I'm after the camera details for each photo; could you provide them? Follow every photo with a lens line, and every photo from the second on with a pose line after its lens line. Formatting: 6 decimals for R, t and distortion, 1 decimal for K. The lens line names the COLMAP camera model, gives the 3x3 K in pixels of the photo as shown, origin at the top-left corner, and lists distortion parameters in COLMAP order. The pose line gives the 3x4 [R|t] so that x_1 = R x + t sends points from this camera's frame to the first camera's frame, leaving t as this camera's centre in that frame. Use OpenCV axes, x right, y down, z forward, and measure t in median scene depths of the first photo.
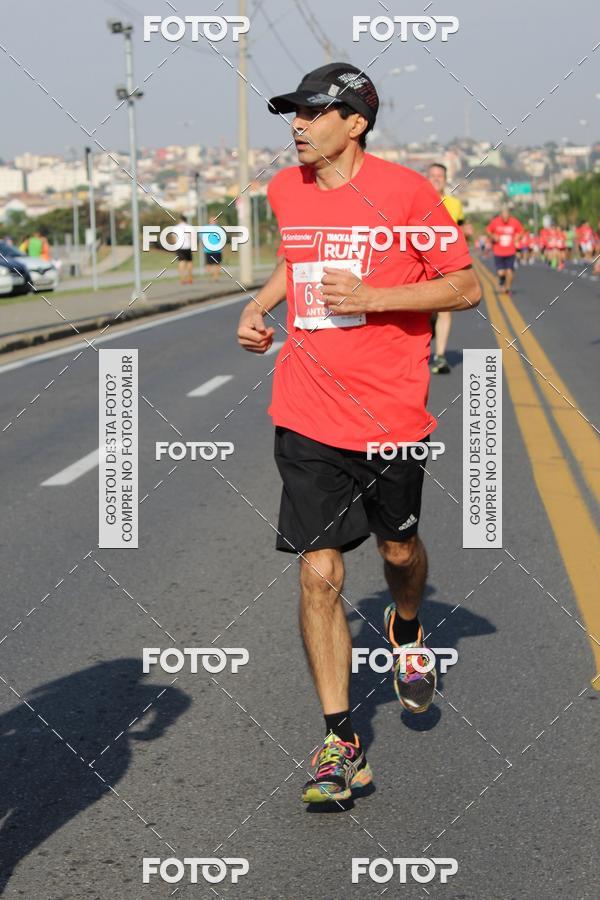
lens RADIAL K [[2689.2, 0, 314.9], [0, 2689.2, 447.7], [0, 0, 1]] dist [0.083881, -1.328225]
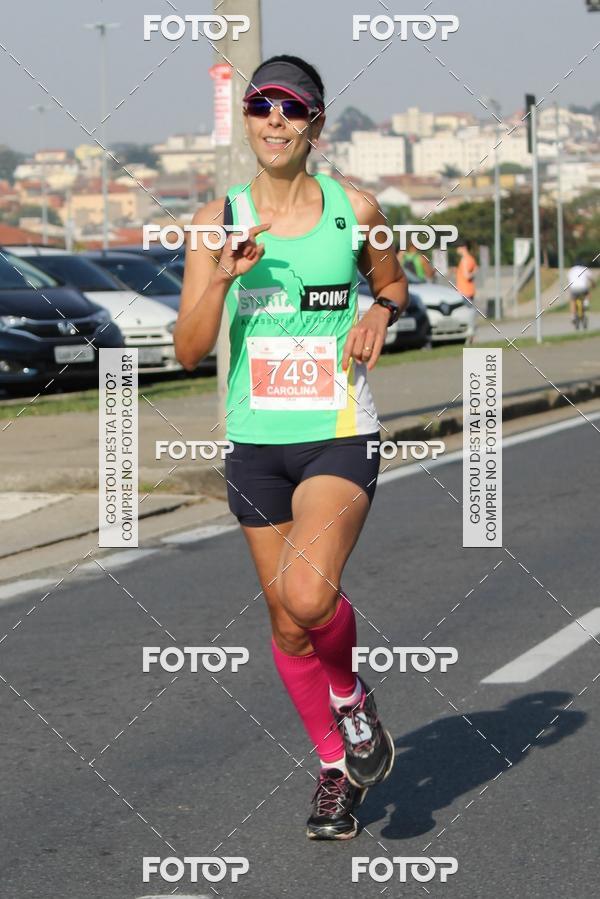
lens RADIAL K [[4218.9, 0, 154.9], [0, 4218.9, 452.4], [0, 0, 1]] dist [0.189584, -1.470142]
pose [[0.991167, 0.016730, -0.131558, -0.041324], [-0.021672, 0.999109, -0.036227, -0.000543], [0.130835, 0.038758, 0.990646, 0.089990]]
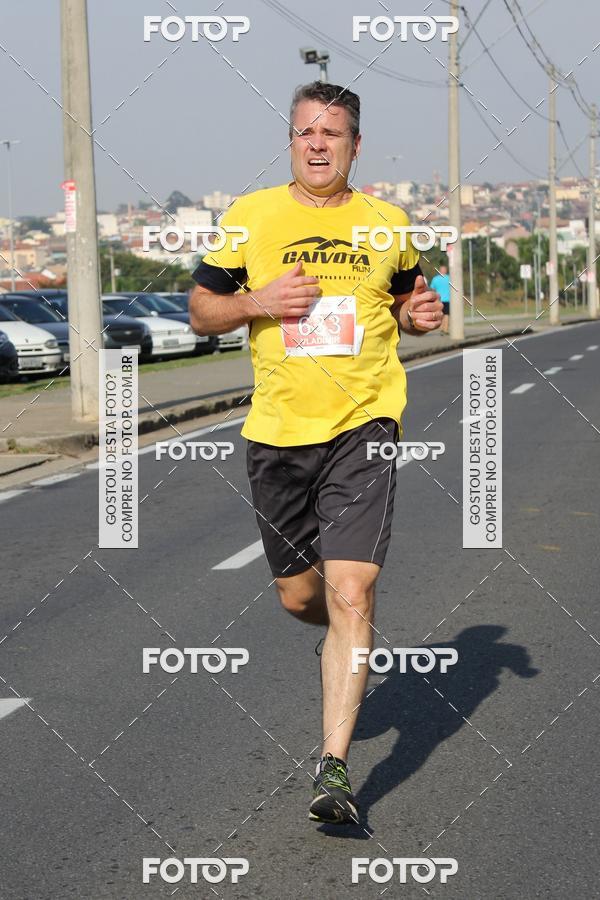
lens RADIAL K [[3516.2, 0, 371.4], [0, 3516.2, 450.0], [0, 0, 1]] dist [0.119804, 0.908344]
pose [[0.996659, 0.001093, -0.081665, 0.039705], [-0.002223, 0.999903, -0.013751, -0.008168], [0.081642, 0.013887, 0.996565, -0.156394]]
